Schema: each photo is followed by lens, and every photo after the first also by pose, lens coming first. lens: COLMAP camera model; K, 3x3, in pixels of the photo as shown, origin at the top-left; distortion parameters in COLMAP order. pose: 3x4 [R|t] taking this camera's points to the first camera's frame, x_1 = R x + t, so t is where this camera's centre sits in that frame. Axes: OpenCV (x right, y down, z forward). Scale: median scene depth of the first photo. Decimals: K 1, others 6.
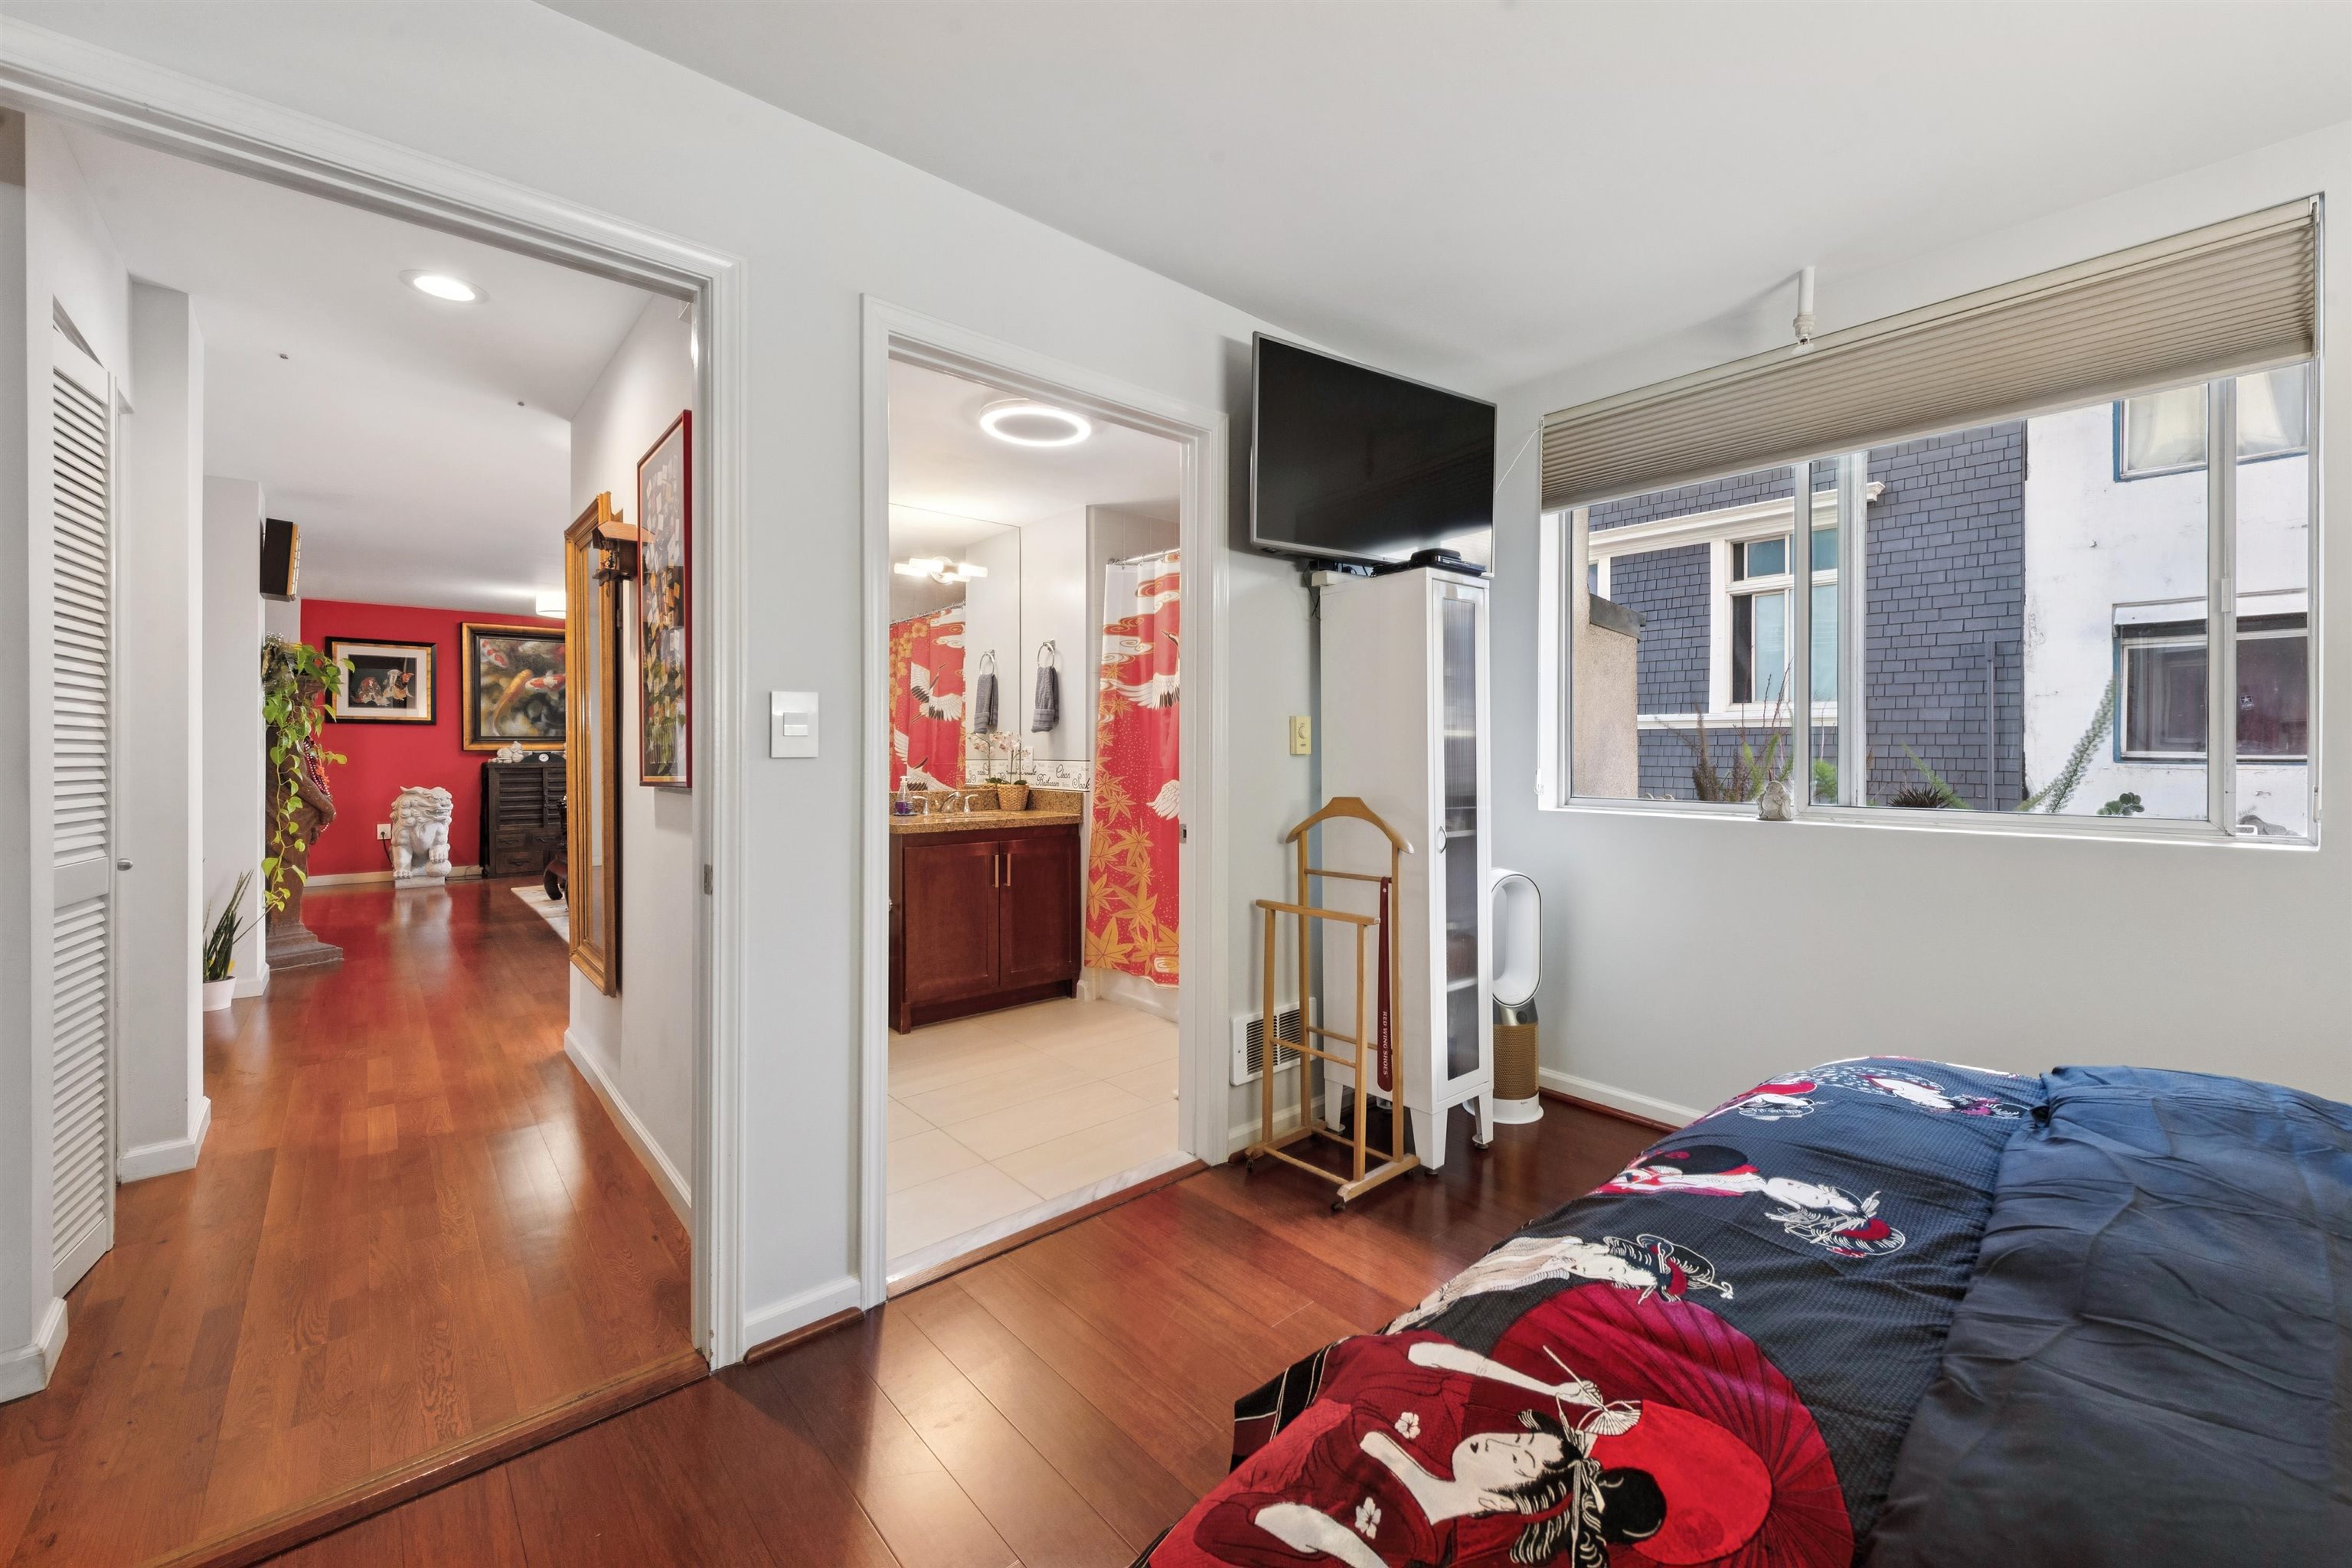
lens RADIAL K [[917.2, 0, 1201.6], [0, 917.2, 753.2], [0, 0, 1]] dist [0.002394, -0.000014]
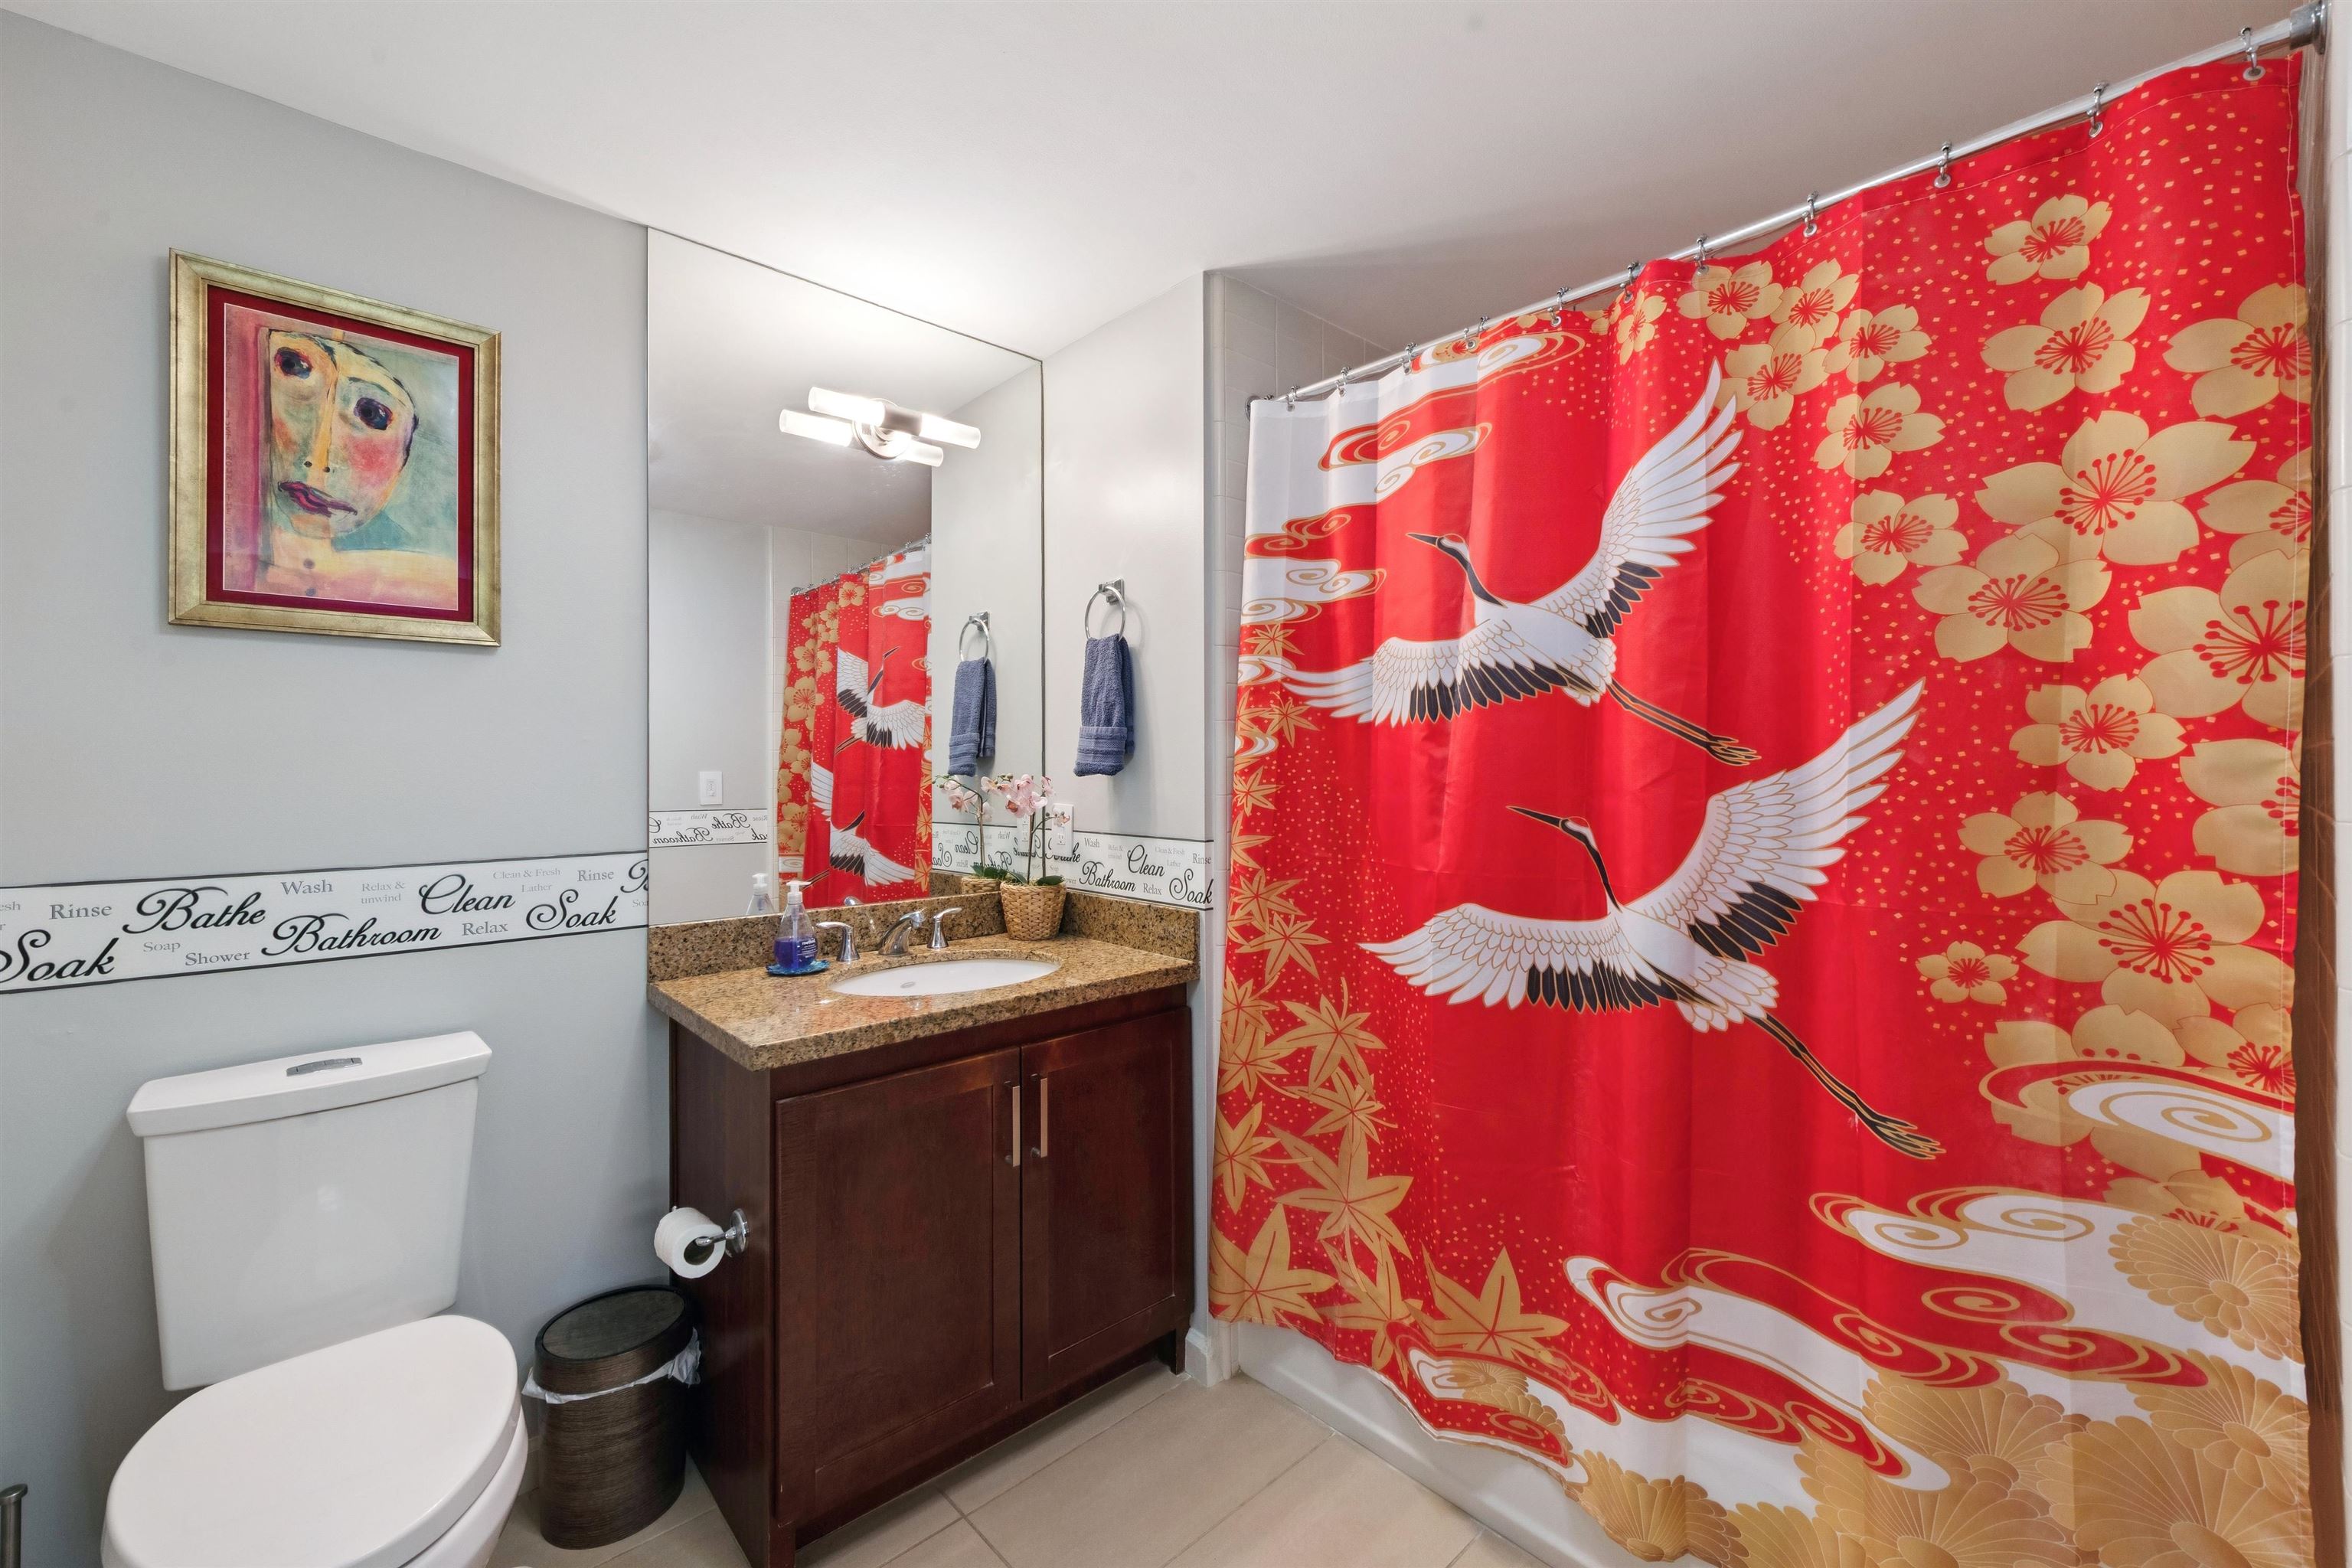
lens RADIAL K [[978.3, 0, 1181.9], [0, 978.3, 767.5], [0, 0, 1]] dist [0.003663, 0.000086]
pose [[0.999971, -0.004664, 0.005940, -0.139530], [0.004712, 0.999956, -0.008166, -0.023807], [-0.005902, 0.008194, 0.999949, 0.520621]]
